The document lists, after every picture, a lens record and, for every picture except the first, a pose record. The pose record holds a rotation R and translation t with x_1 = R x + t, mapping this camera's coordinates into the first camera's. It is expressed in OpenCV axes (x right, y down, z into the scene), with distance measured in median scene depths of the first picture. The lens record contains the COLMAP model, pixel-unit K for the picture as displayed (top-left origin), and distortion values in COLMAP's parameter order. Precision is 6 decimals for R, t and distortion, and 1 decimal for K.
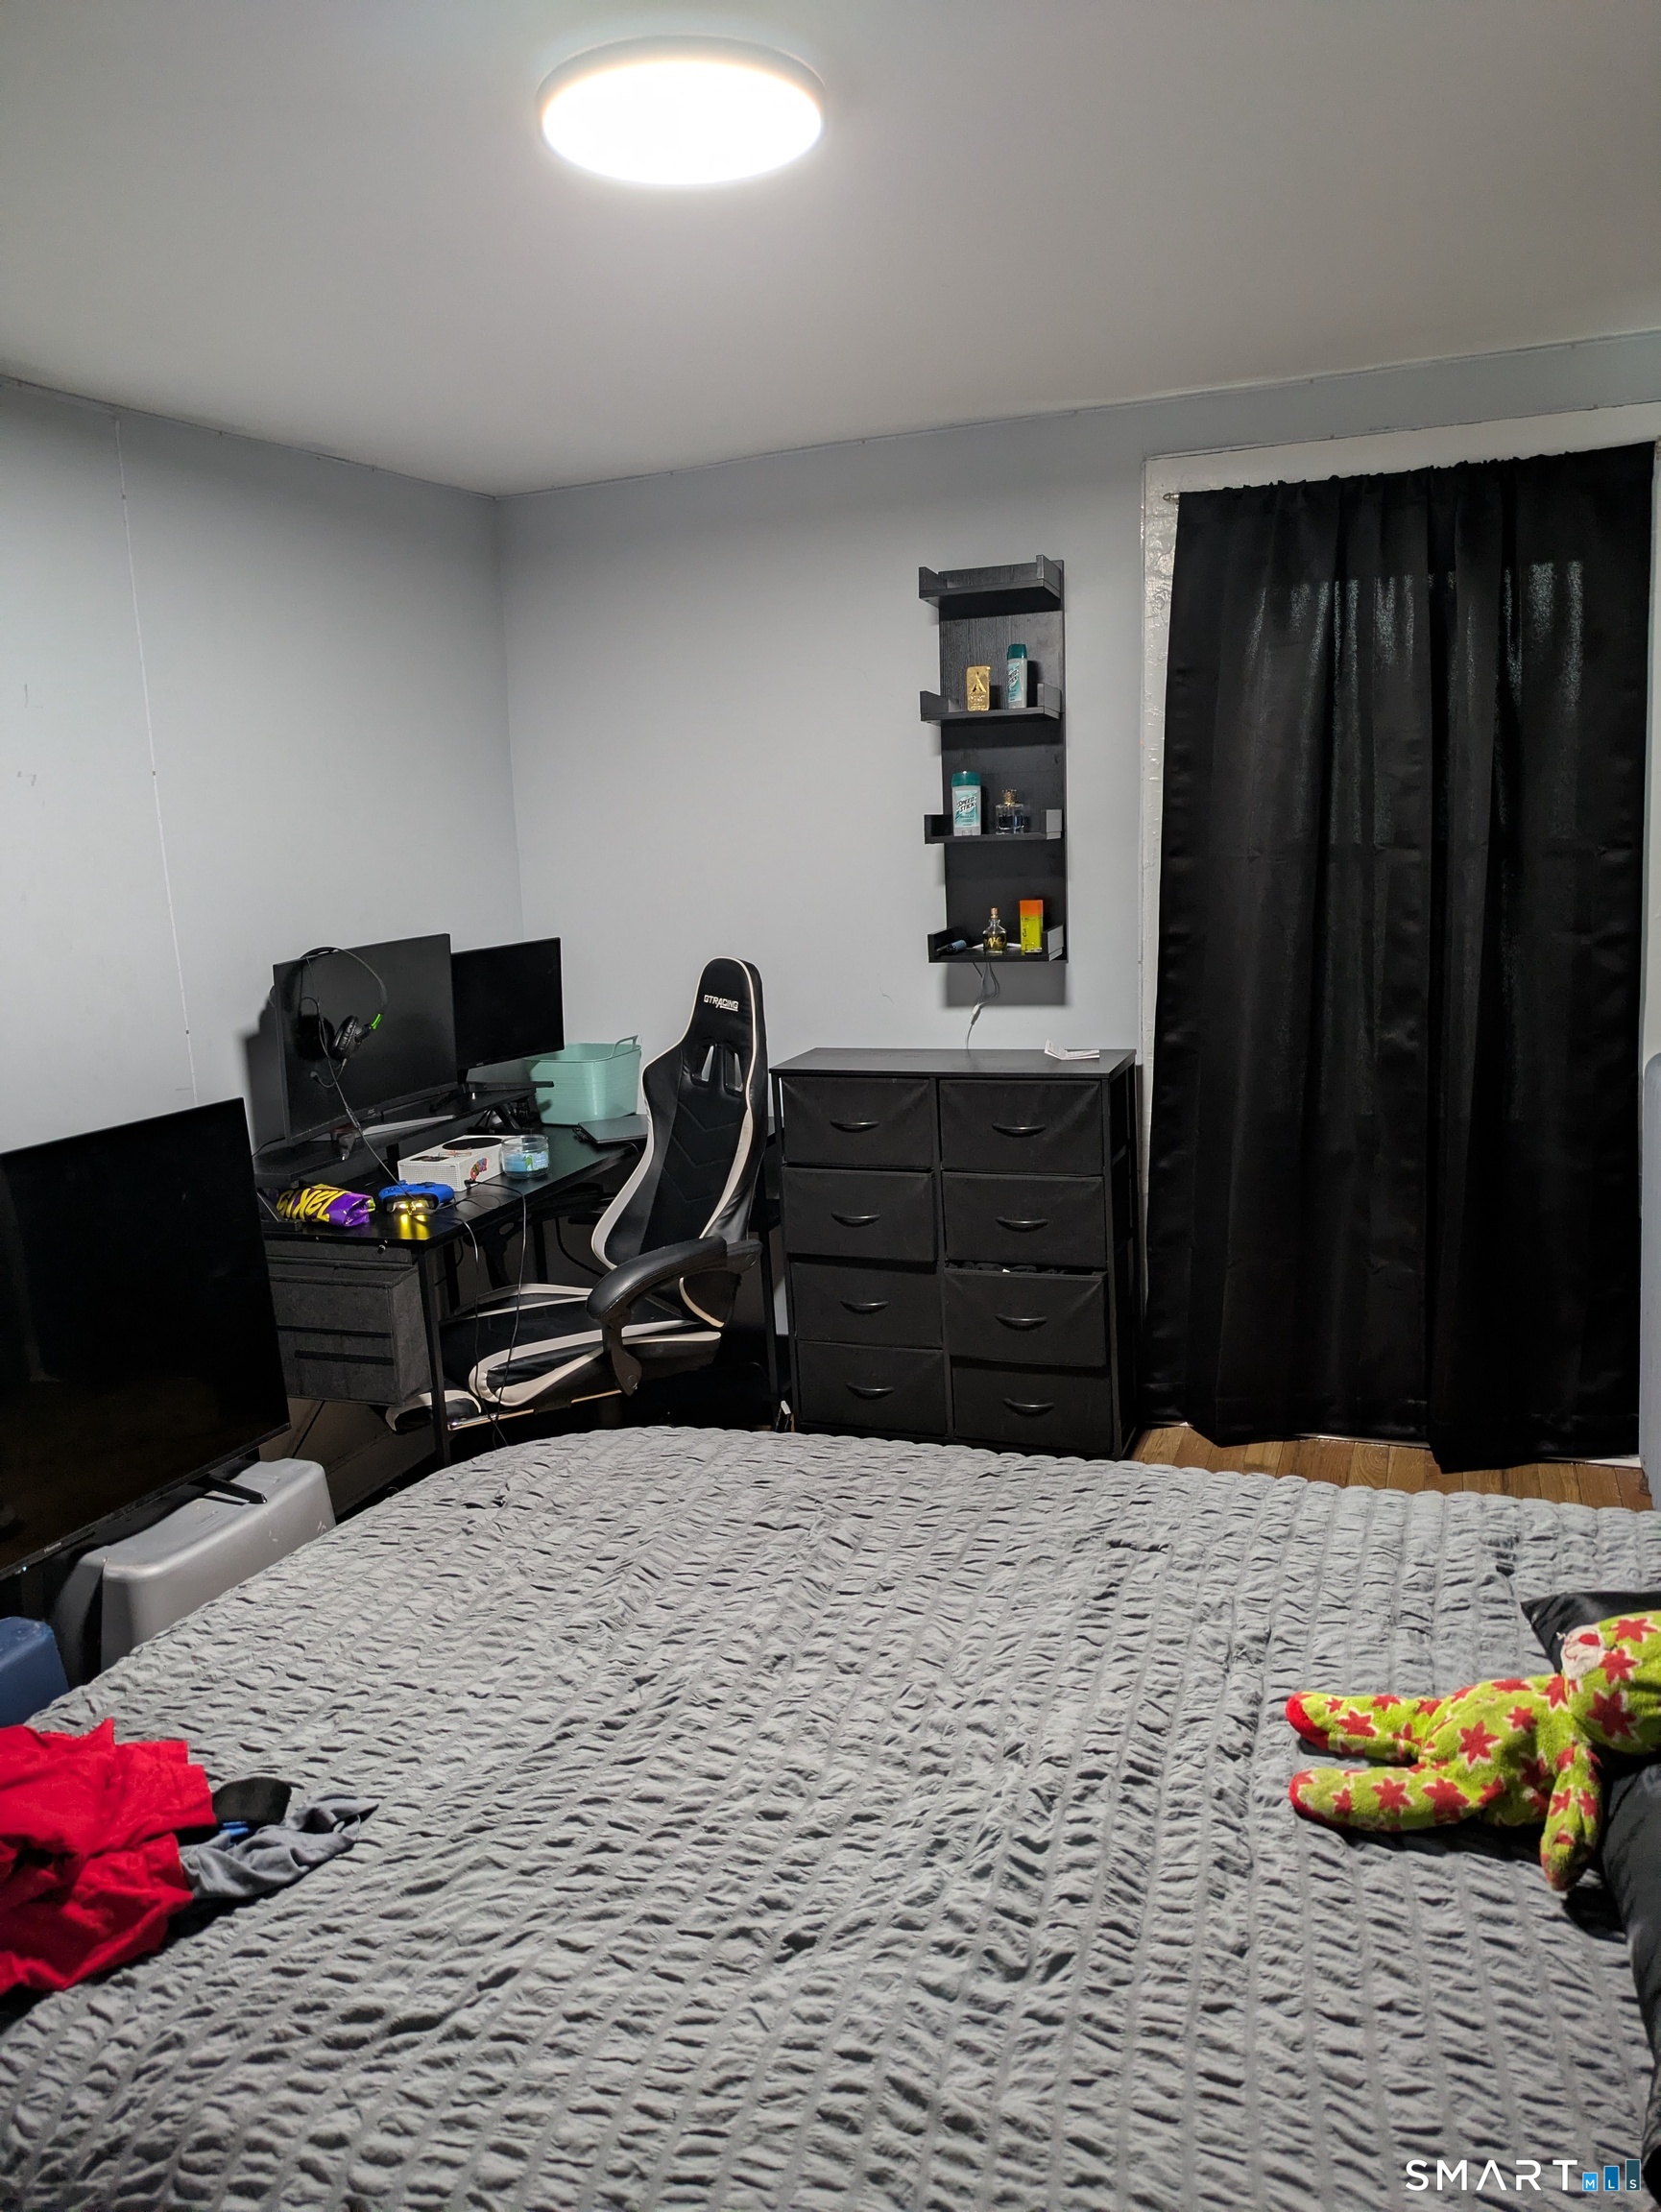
lens RADIAL K [[1638.8, 0, 834.9], [0, 1638.8, 1103.2], [0, 0, 1]] dist [0.041027, -0.028491]
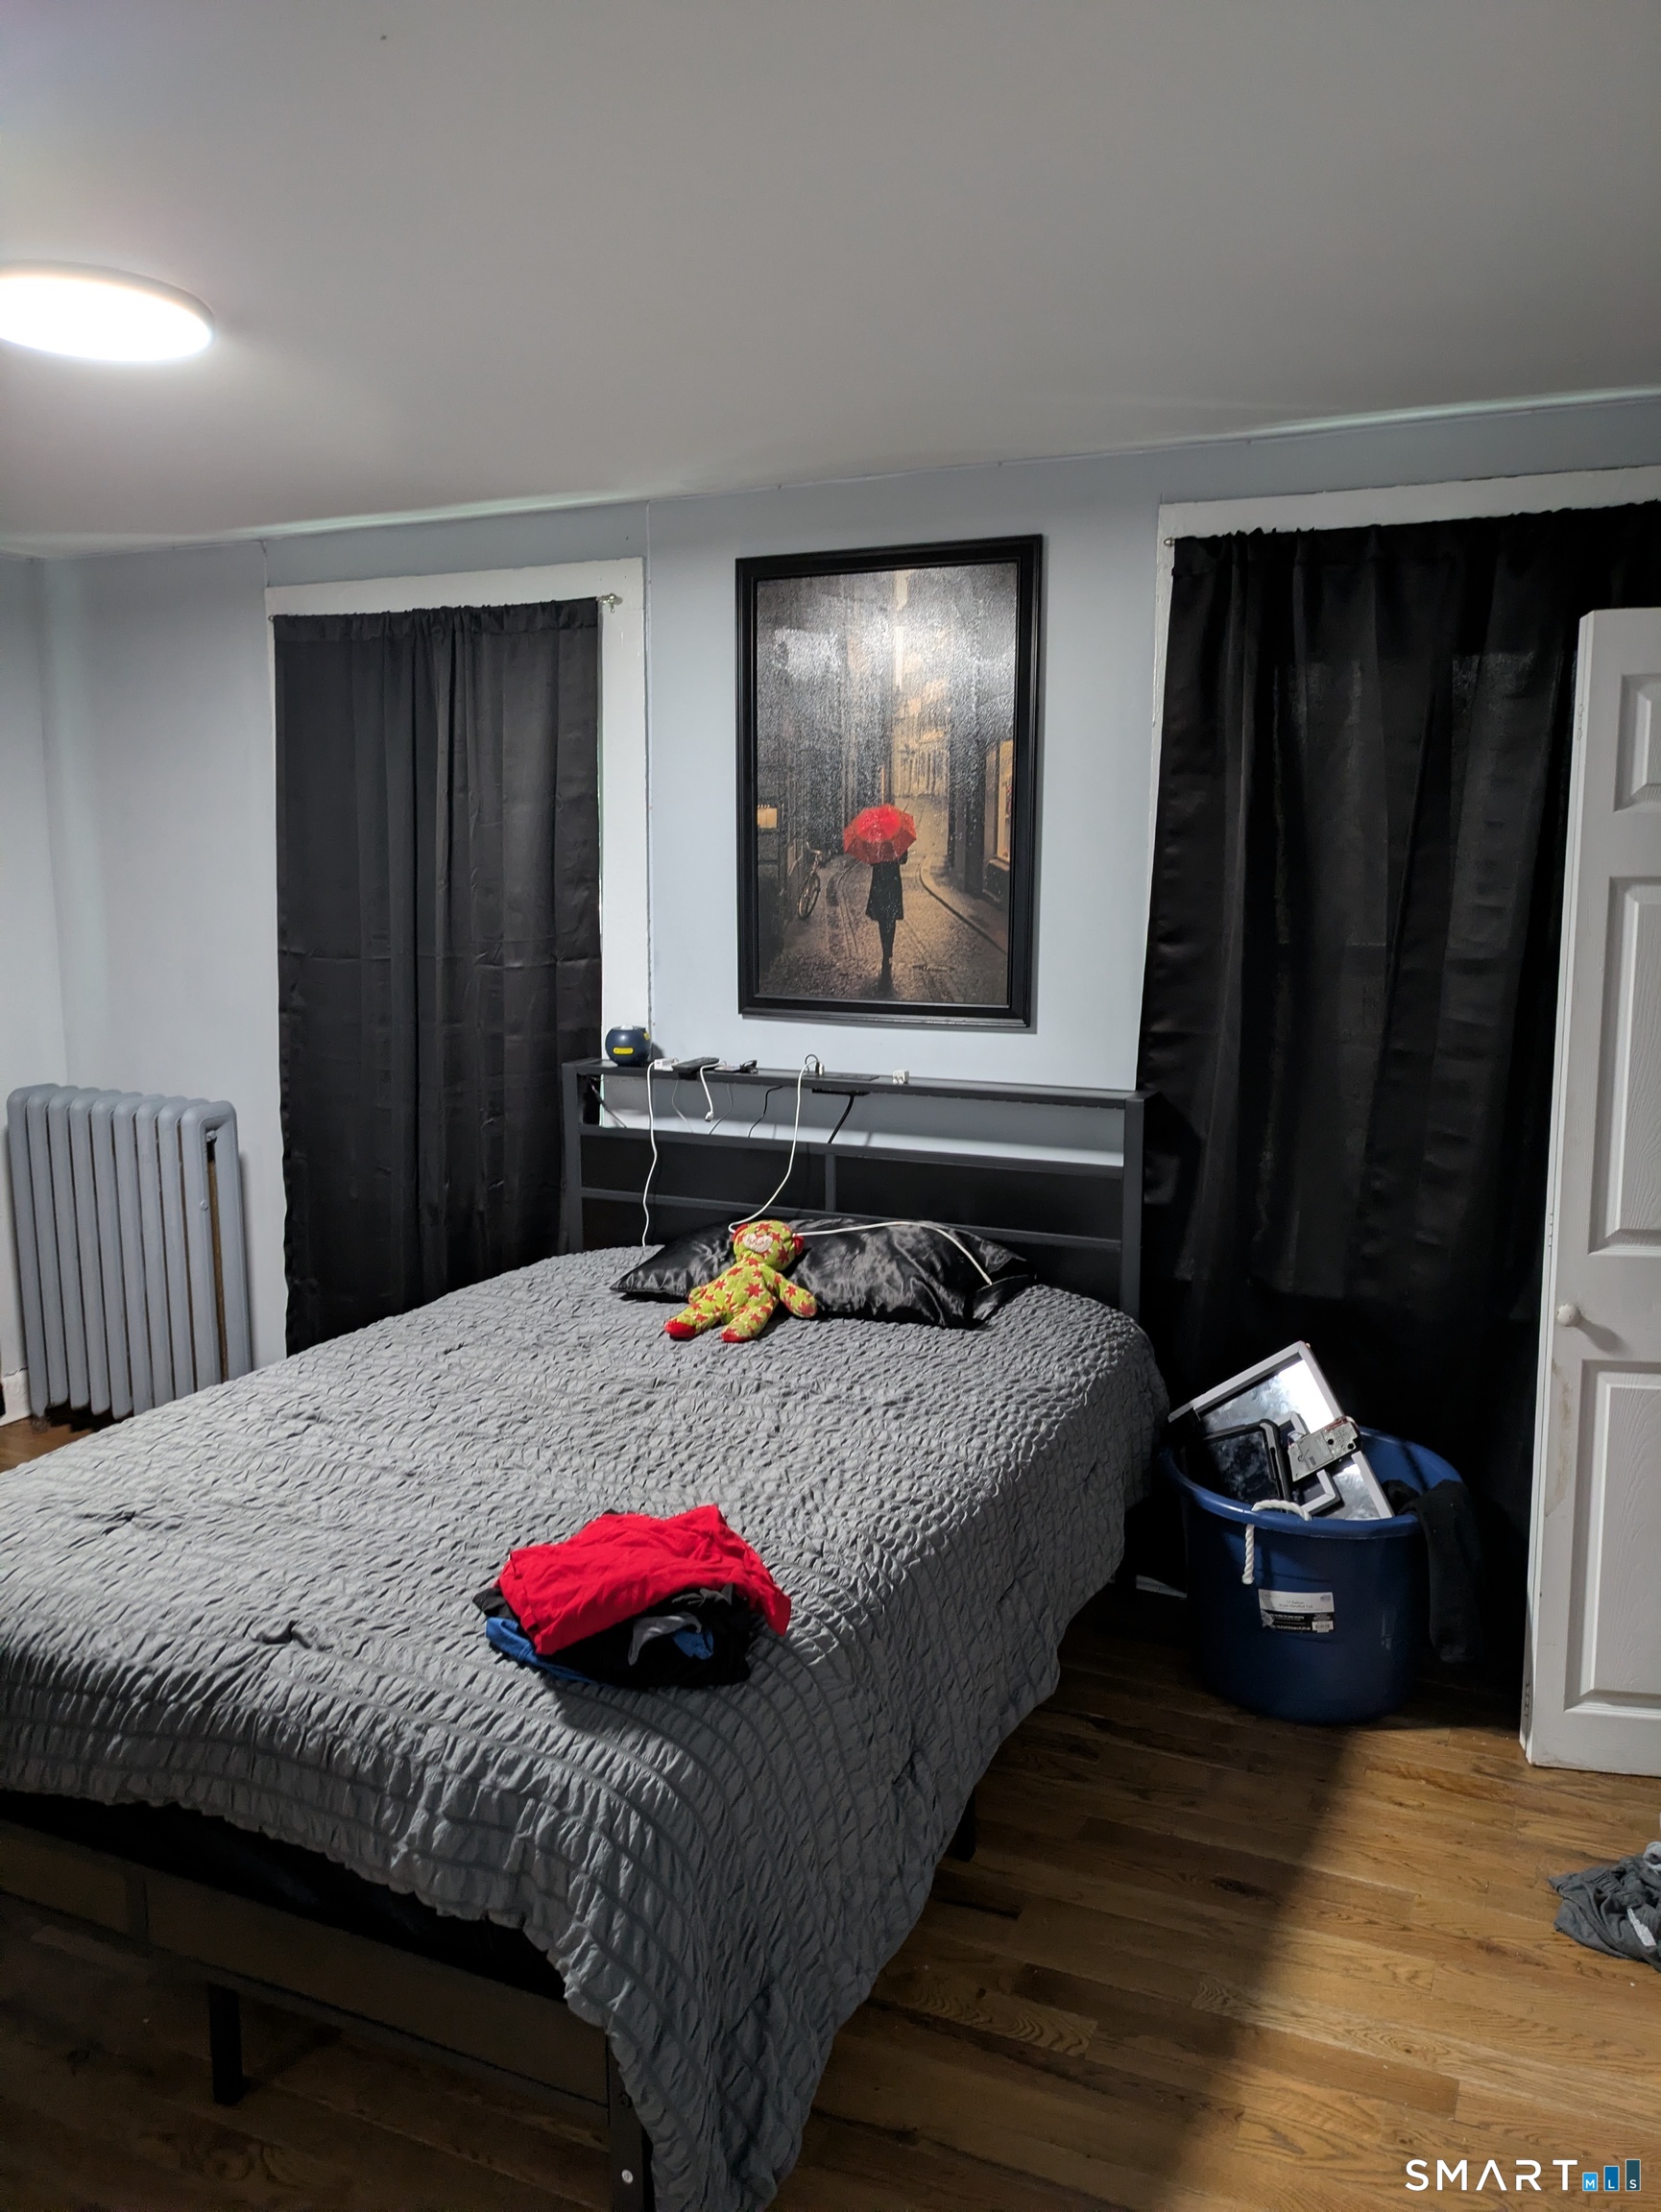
lens RADIAL K [[1638.8, 0, 834.0], [0, 1638.8, 1109.5], [0, 0, 1]] dist [0.041027, -0.028491]
pose [[0.051882, -0.087026, 0.994854, -1.527095], [0.172962, 0.981924, 0.076875, -0.017785], [-0.983561, 0.168083, 0.065996, 0.559932]]
